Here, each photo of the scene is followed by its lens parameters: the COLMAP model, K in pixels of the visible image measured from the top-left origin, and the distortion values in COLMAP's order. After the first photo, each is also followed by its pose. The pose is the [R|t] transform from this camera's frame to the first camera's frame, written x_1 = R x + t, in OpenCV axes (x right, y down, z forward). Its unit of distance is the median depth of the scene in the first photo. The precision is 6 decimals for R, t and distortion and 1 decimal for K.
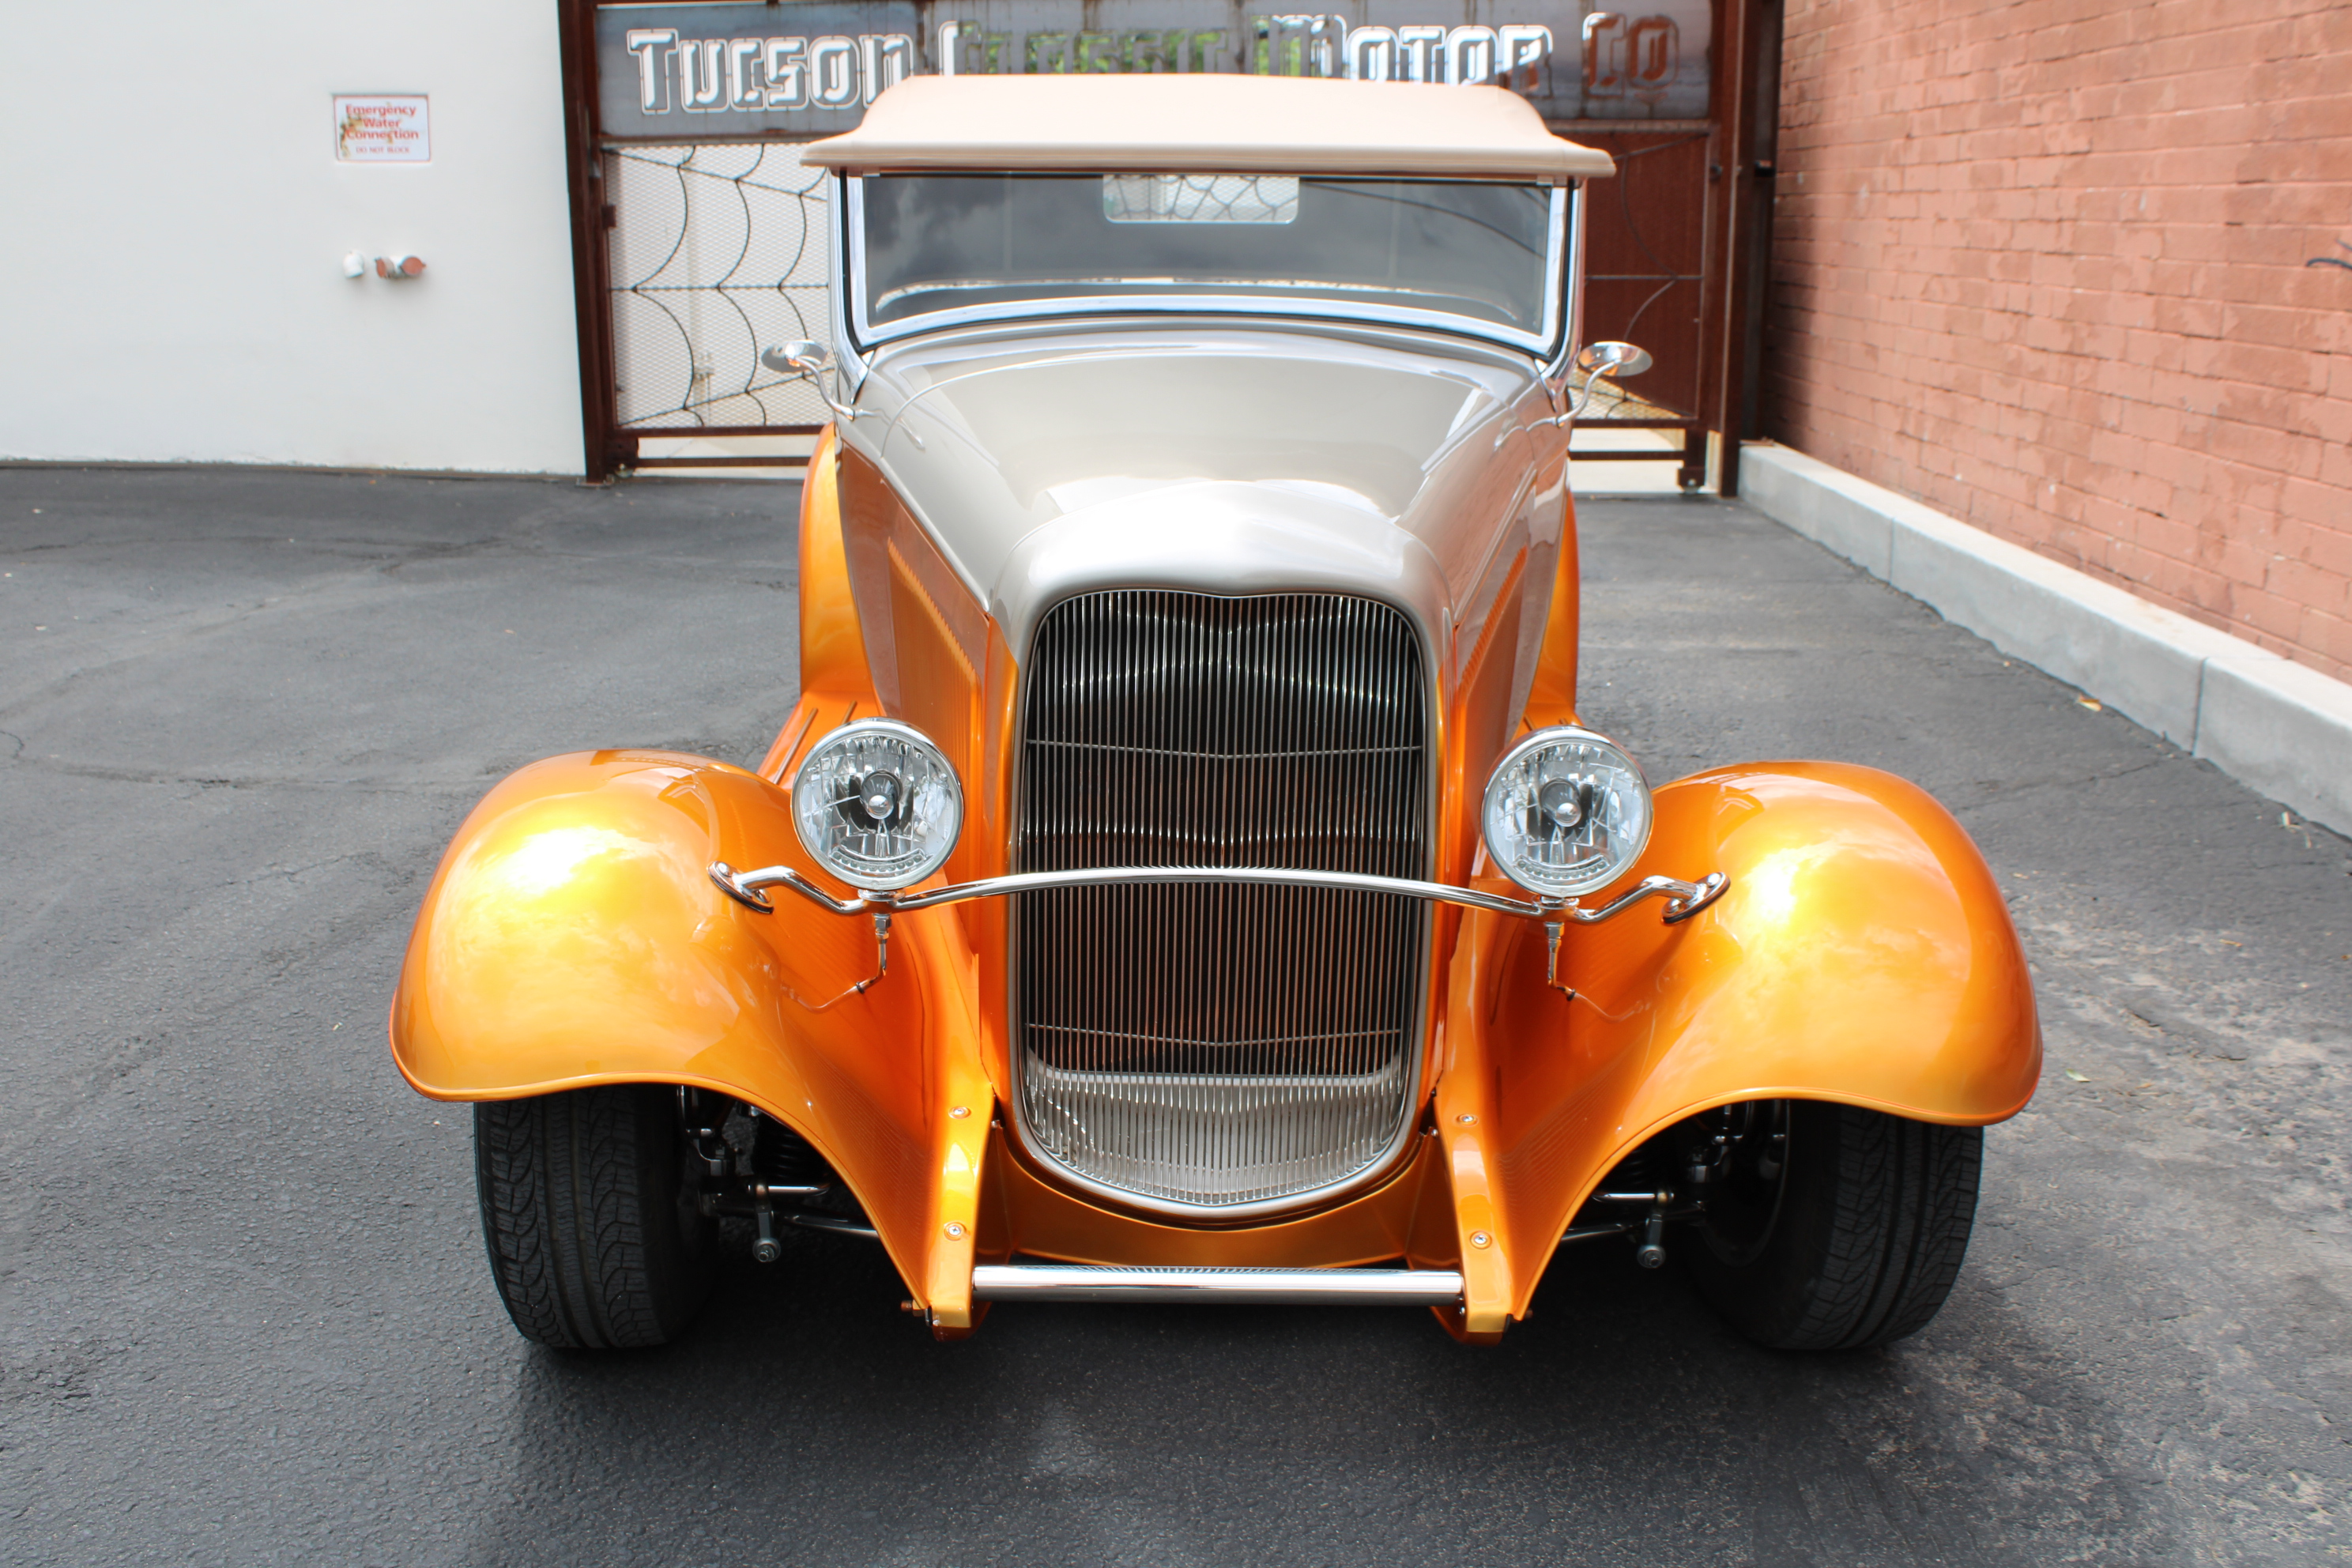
lens RADIAL K [[2203.7, 0, 1176.2], [0, 2203.7, 778.4], [0, 0, 1]] dist [-0.147033, 0.142104]
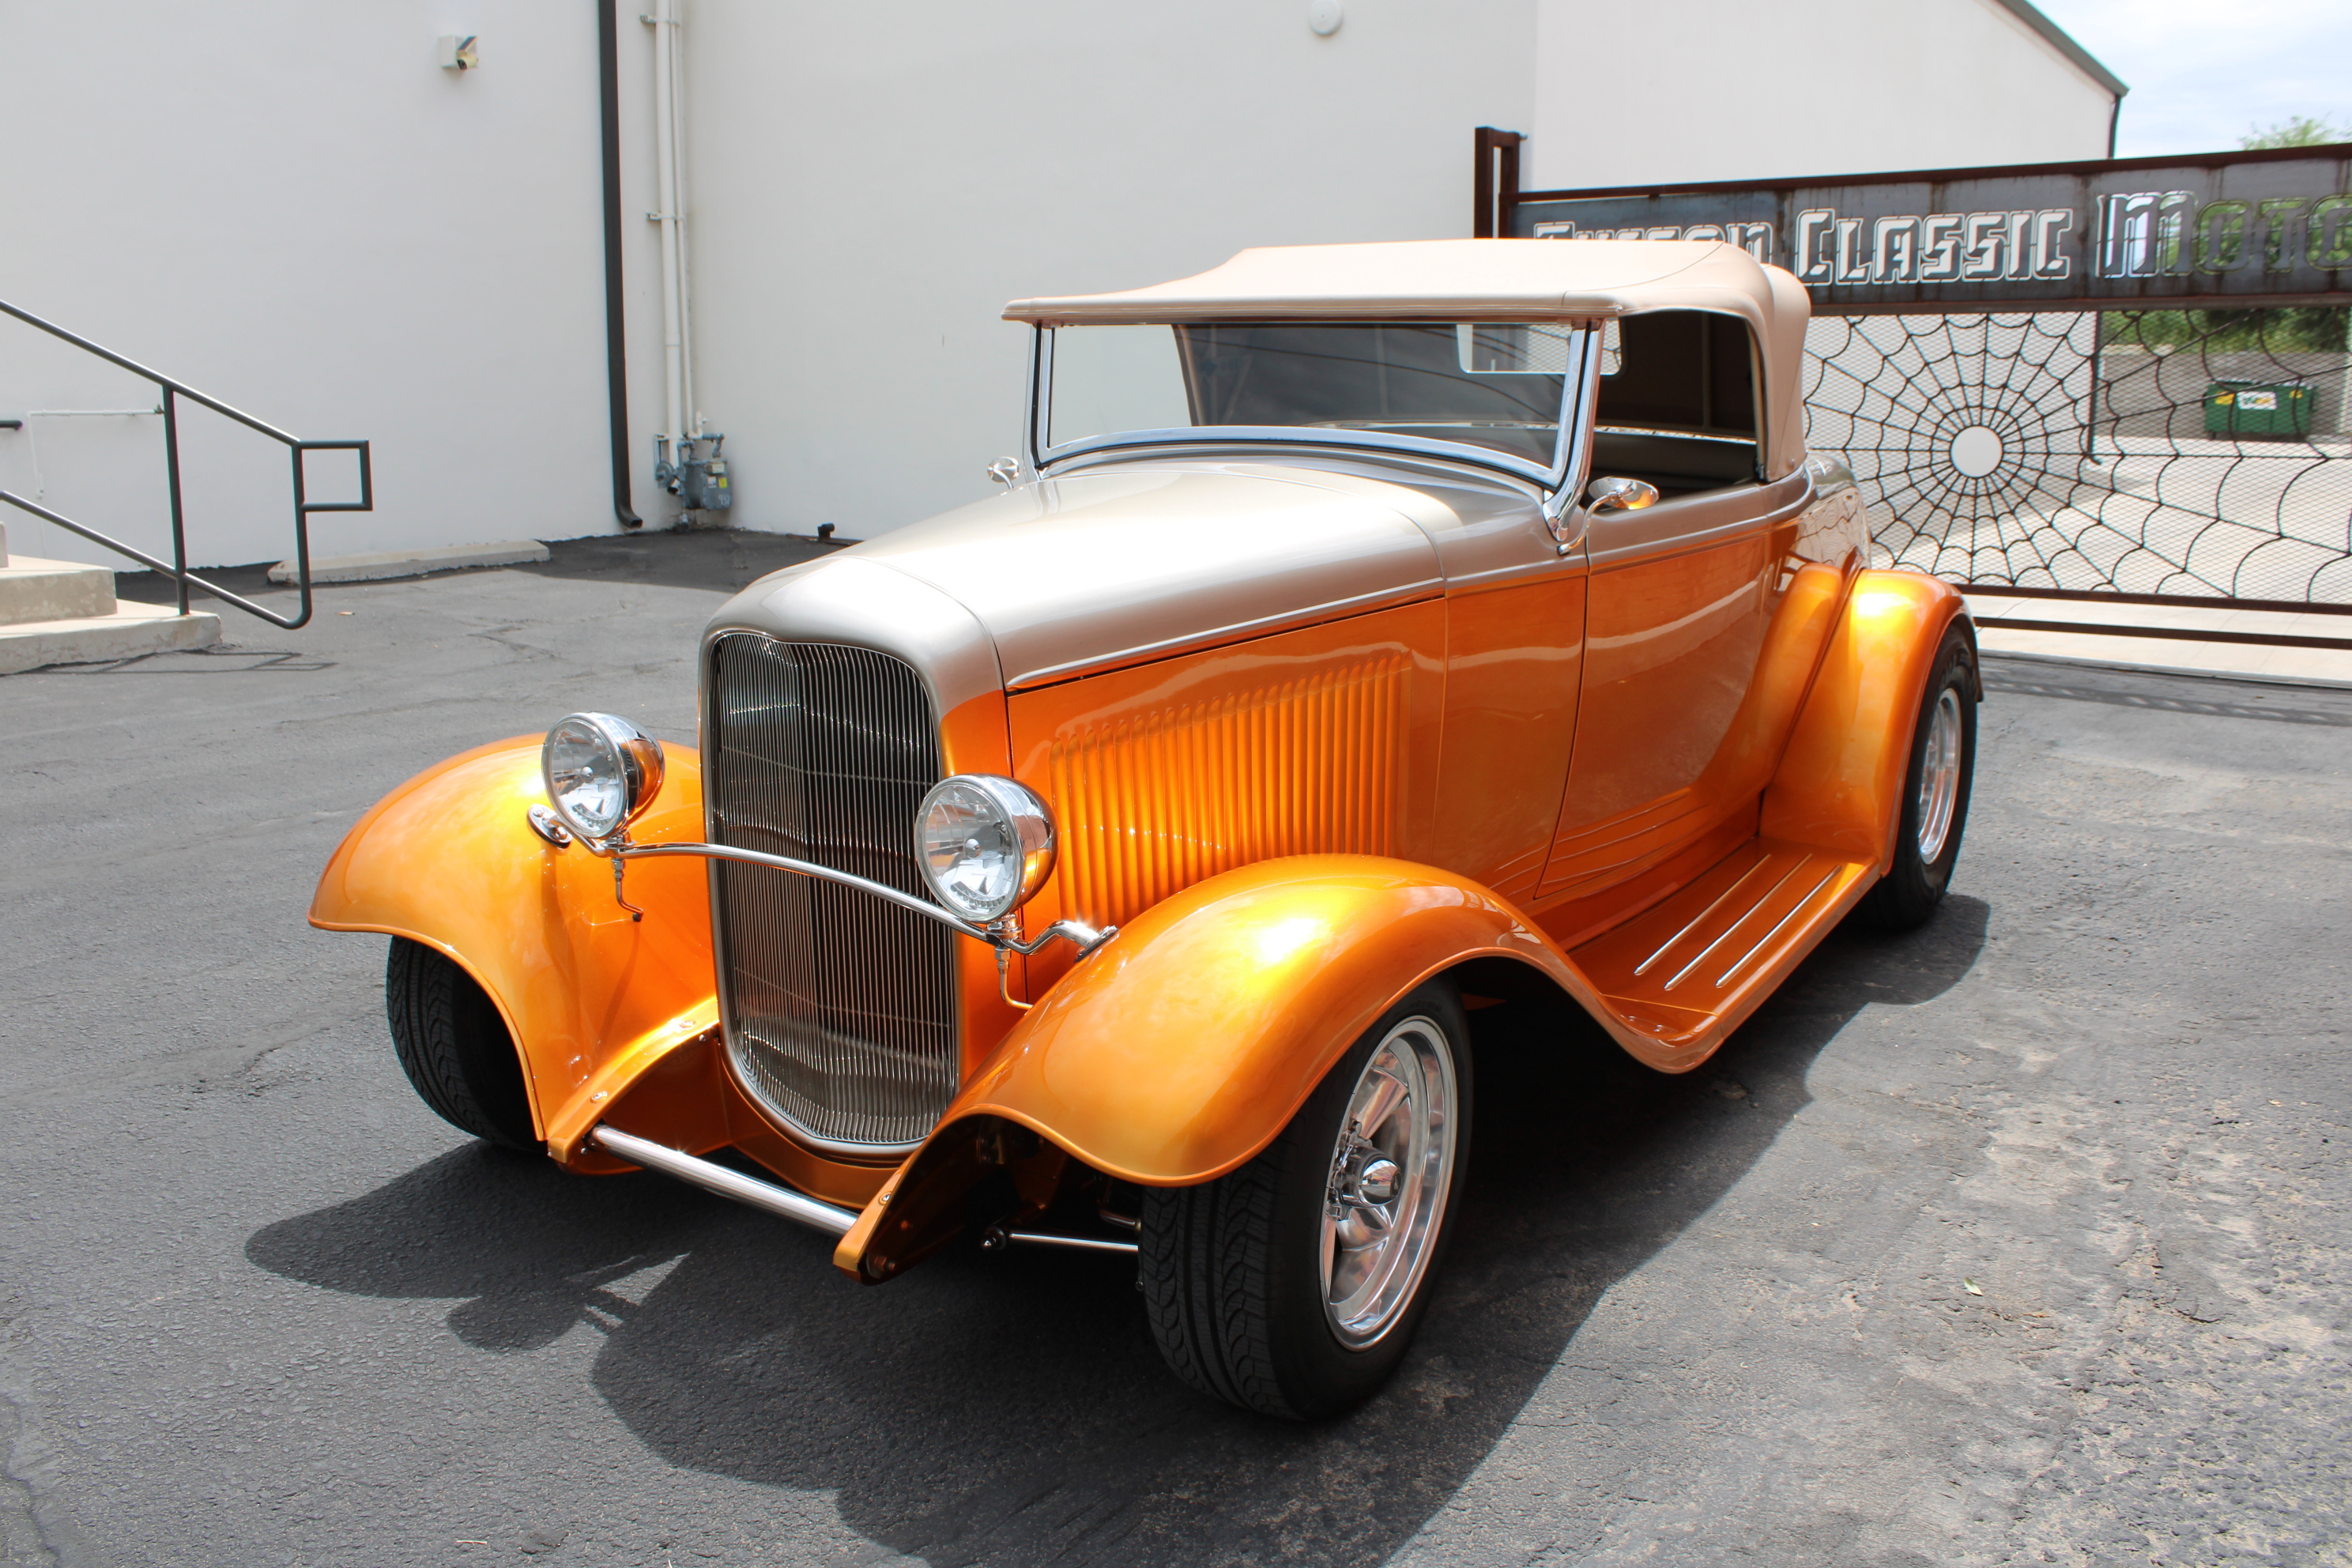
lens RADIAL K [[1956.6, 0, 1167.1], [0, 1956.6, 781.6], [0, 0, 1]] dist [-0.166973, 0.136323]
pose [[0.819884, 0.113113, -0.561245, 0.563603], [-0.143580, 0.989585, -0.010306, -0.015679], [0.554234, 0.089034, 0.827586, 0.132209]]
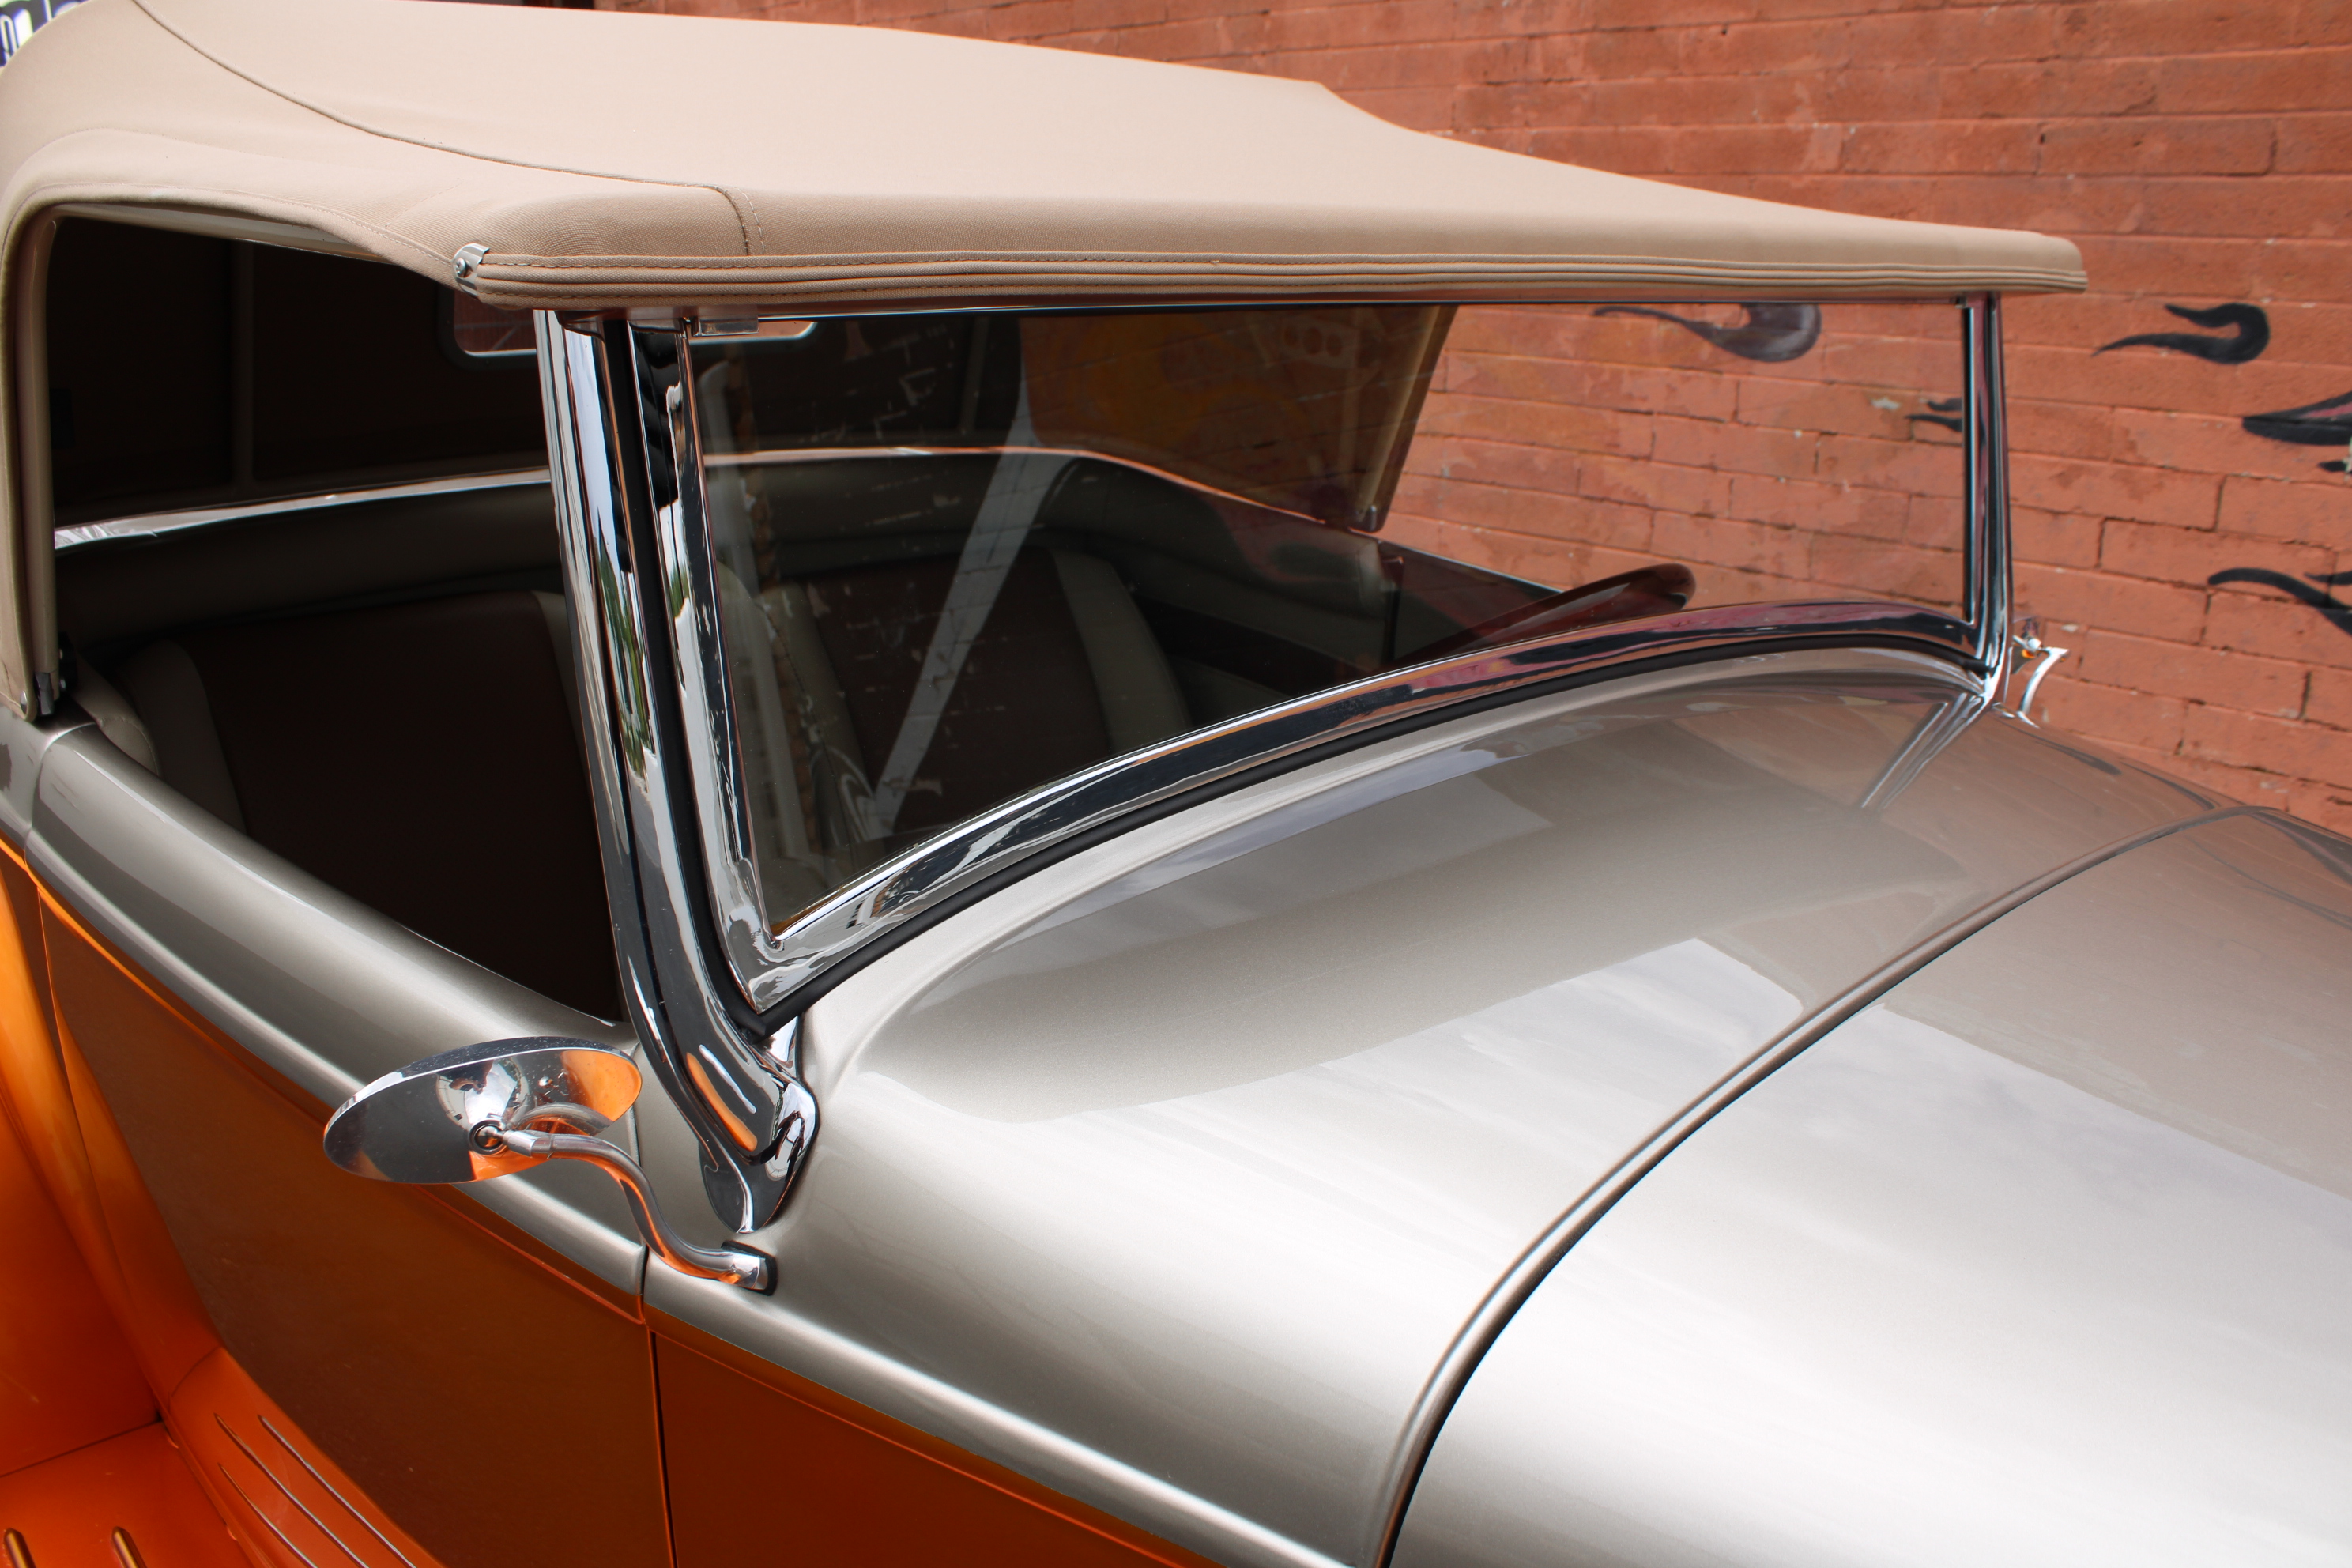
lens RADIAL K [[1938.9, 0, 1152.2], [0, 1938.9, 804.3], [0, 0, 1]] dist [-0.171464, 0.140062]
pose [[0.746638, -0.190948, 0.637236, -0.249046], [0.161380, 0.981295, 0.104959, -0.238340], [-0.645359, 0.024471, 0.763488, 0.800680]]
